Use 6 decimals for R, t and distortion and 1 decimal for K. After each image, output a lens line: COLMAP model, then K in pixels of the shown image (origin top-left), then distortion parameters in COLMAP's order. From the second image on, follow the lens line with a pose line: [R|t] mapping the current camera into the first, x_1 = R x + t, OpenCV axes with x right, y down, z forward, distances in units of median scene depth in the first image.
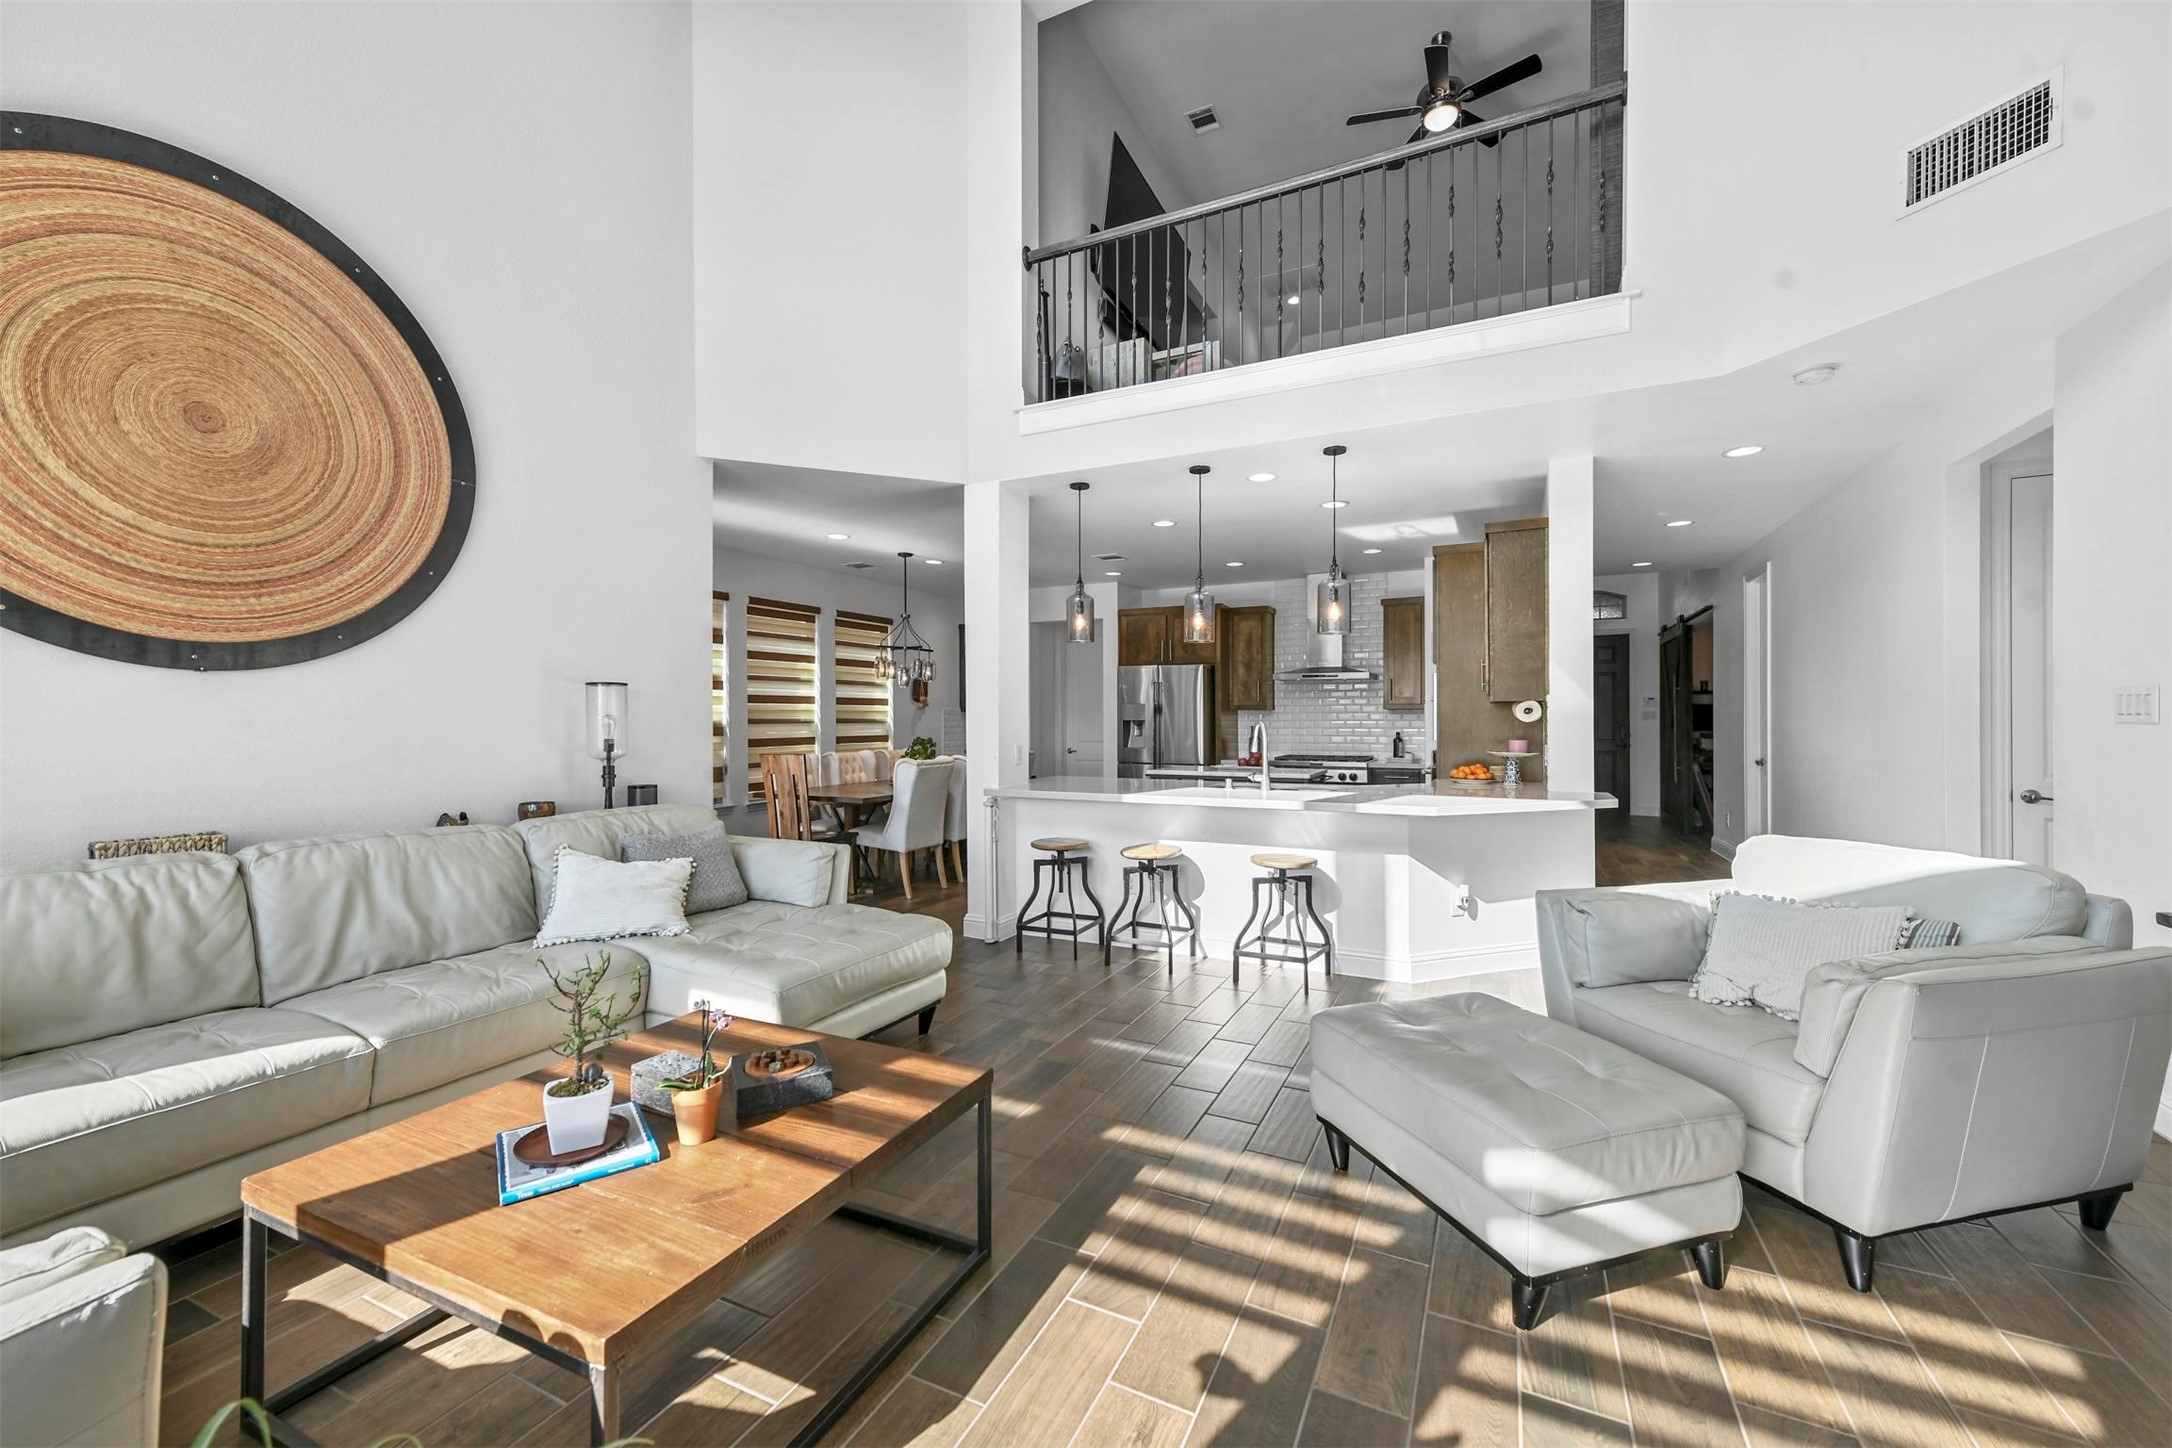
lens RADIAL K [[845.7, 0, 1080.8], [0, 845.7, 723.9], [0, 0, 1]] dist [0.002131, 0.000332]
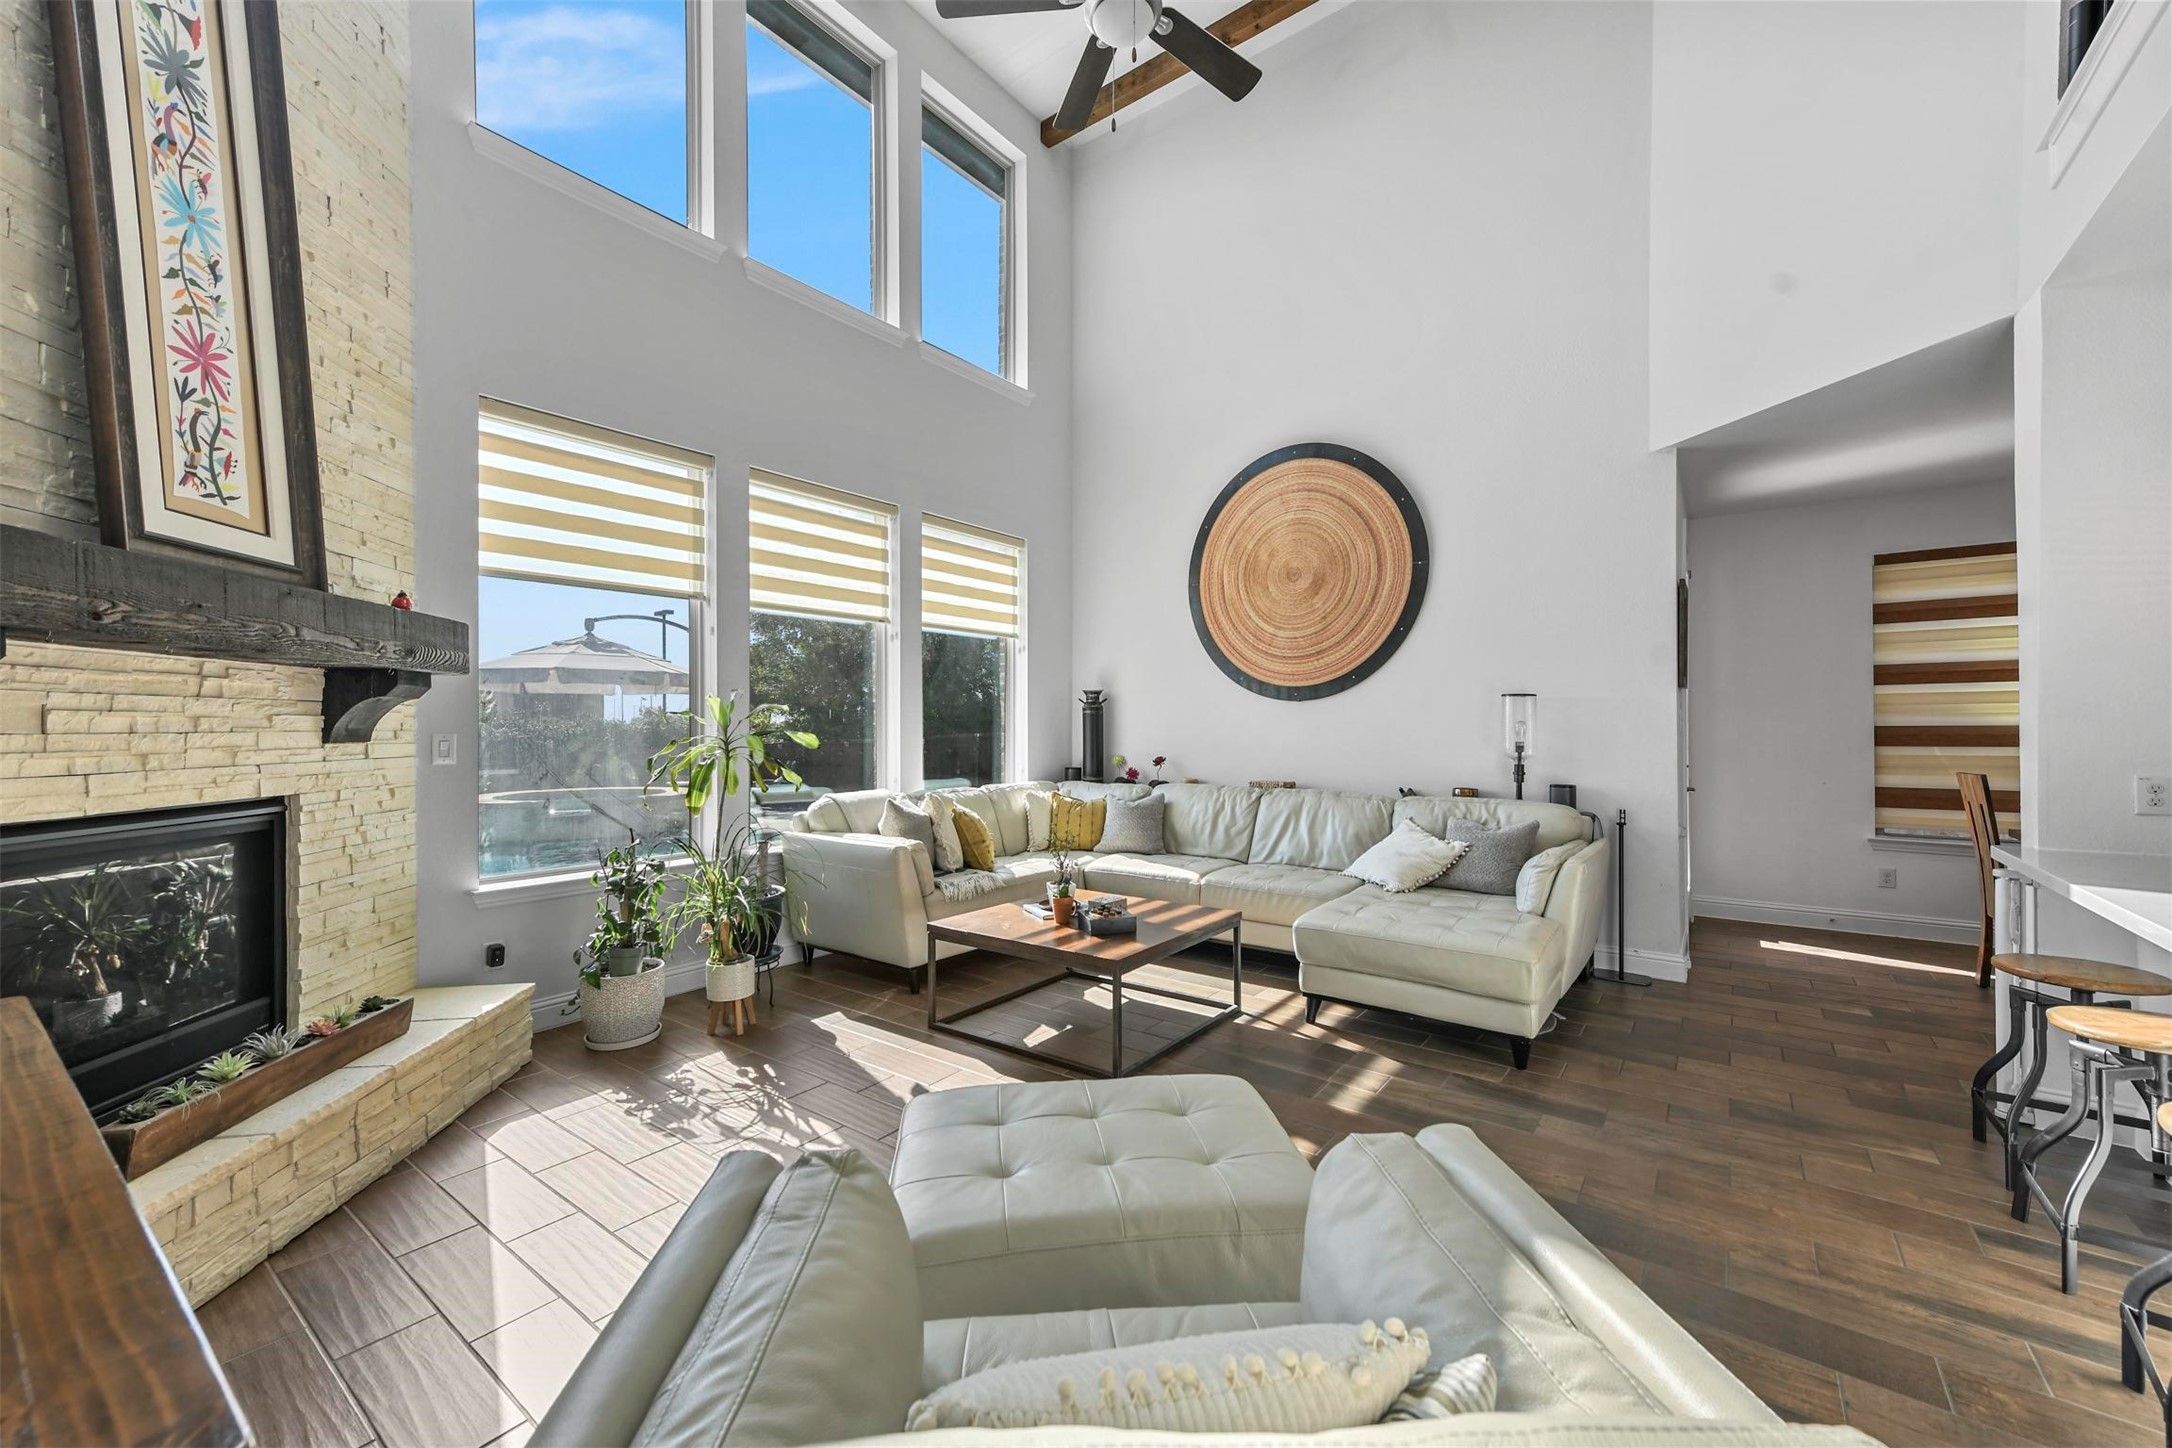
lens RADIAL K [[845.7, 0, 1080.8], [0, 845.7, 723.9], [0, 0, 1]] dist [0.002131, 0.000332]
pose [[-0.197359, 0.003482, -0.980325, 0.899417], [0.001803, 0.999993, 0.003189, -0.014635], [0.980330, -0.001138, -0.197364, 0.795273]]
